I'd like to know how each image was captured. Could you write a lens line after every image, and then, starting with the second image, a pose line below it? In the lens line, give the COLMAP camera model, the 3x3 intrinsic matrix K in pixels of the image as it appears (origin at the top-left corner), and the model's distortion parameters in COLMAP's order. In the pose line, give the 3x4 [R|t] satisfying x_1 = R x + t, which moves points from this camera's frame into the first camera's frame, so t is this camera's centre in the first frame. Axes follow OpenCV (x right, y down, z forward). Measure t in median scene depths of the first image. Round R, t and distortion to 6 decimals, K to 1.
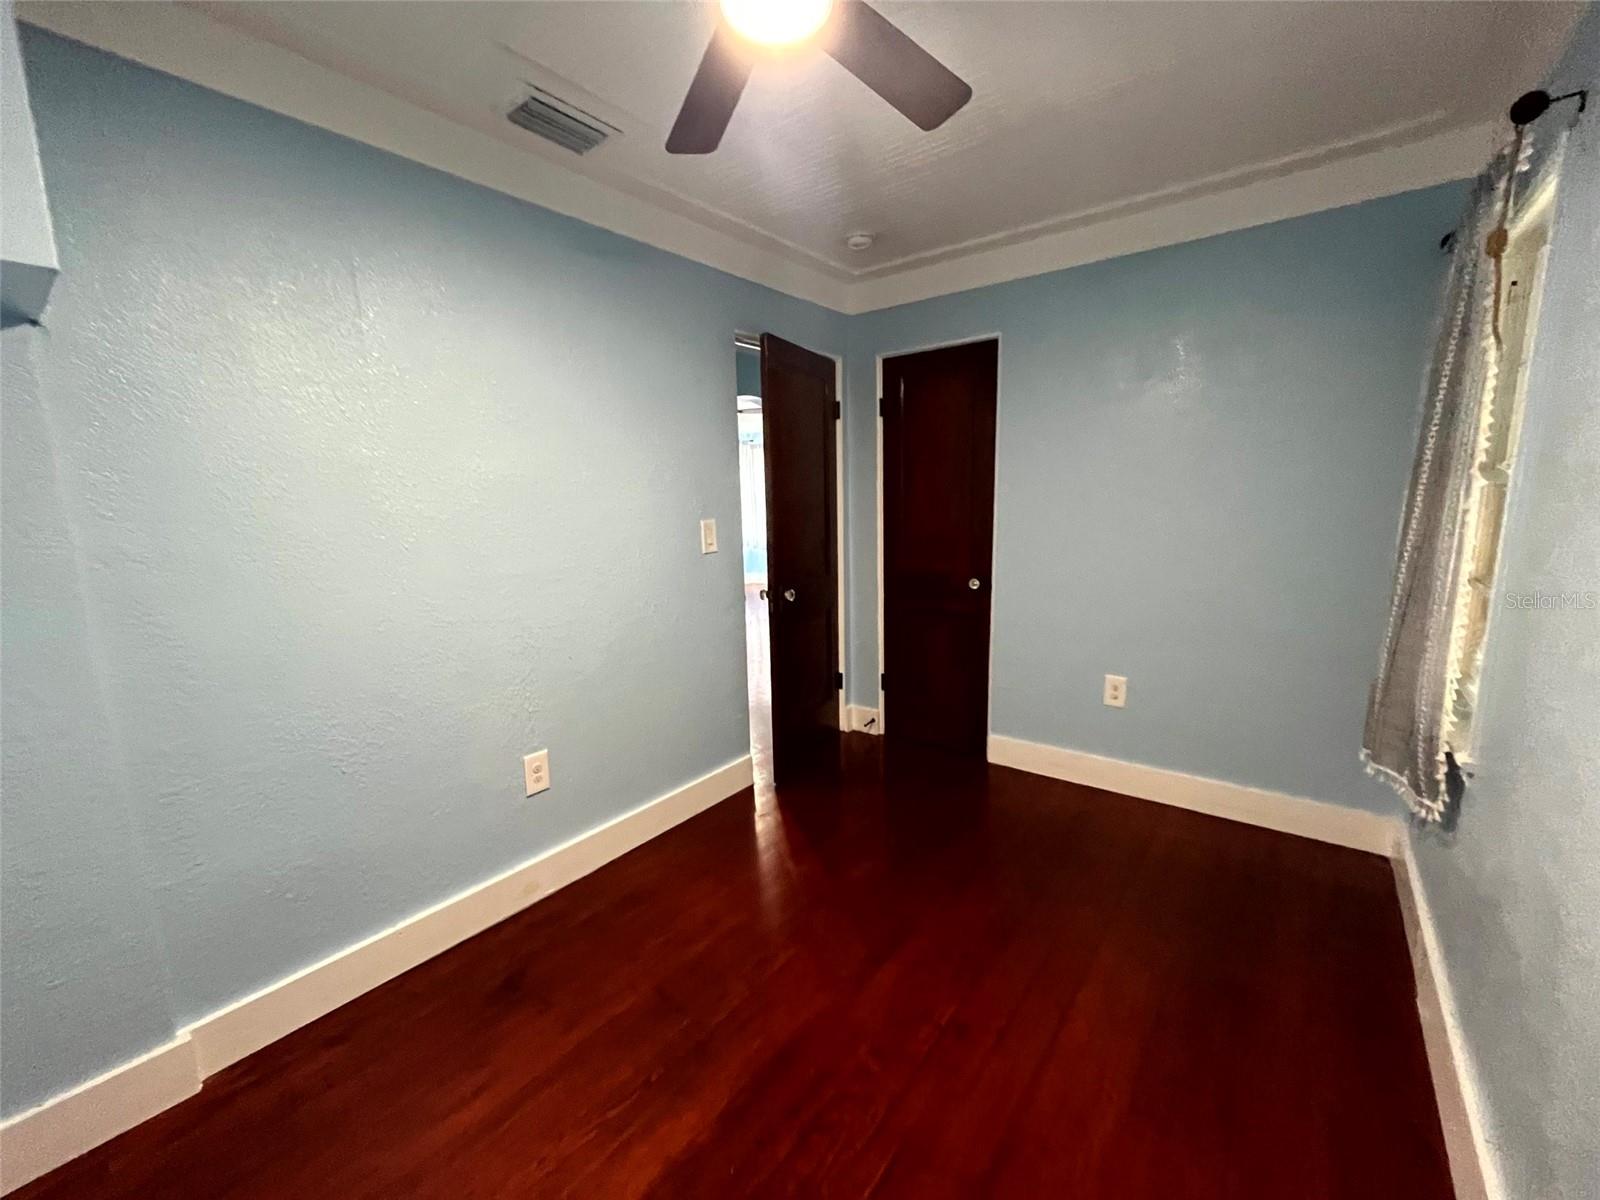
lens RADIAL K [[643.8, 0, 809.3], [0, 643.8, 608.8], [0, 0, 1]] dist [-0.002850, -0.000510]
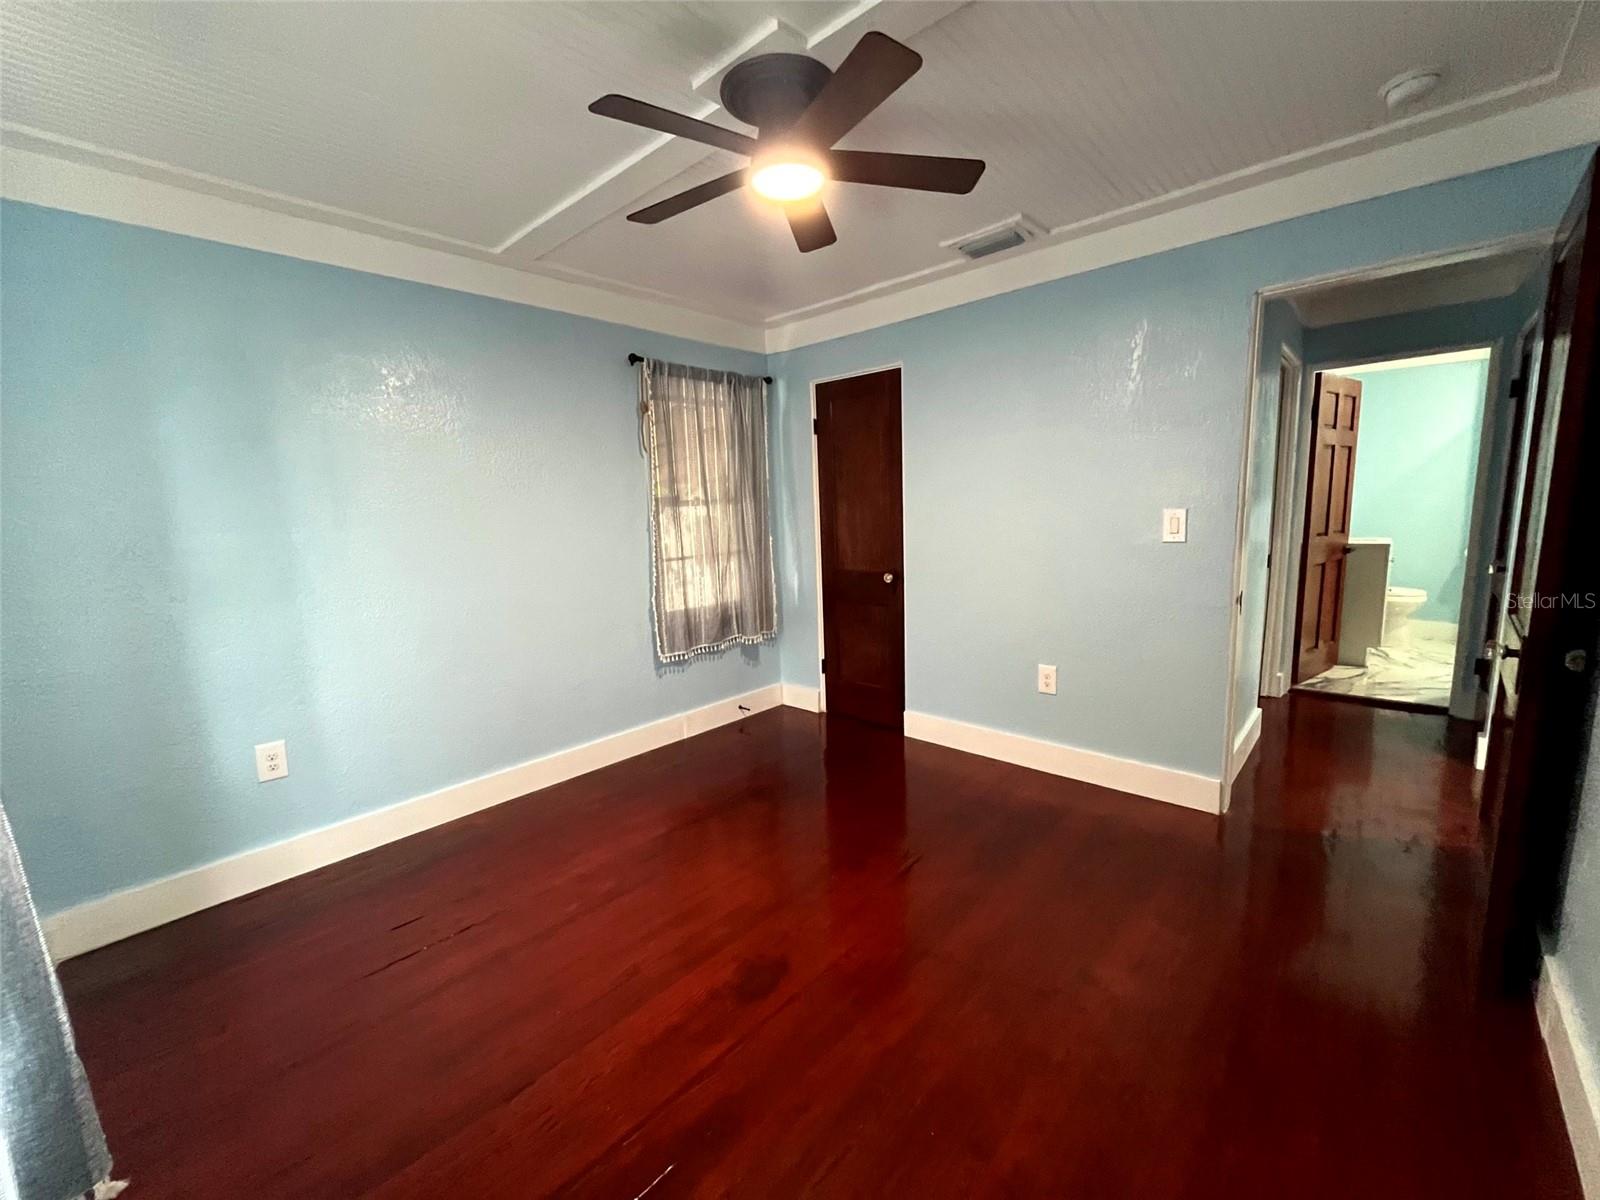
lens RADIAL K [[643.8, 0, 797.3], [0, 643.8, 600.0], [0, 0, 1]] dist [-0.002850, -0.000510]
pose [[0.994936, 0.002549, -0.100474, 0.197694], [-0.004612, 0.999783, -0.020305, 0.022630], [0.100400, 0.020666, 0.994732, -0.148920]]
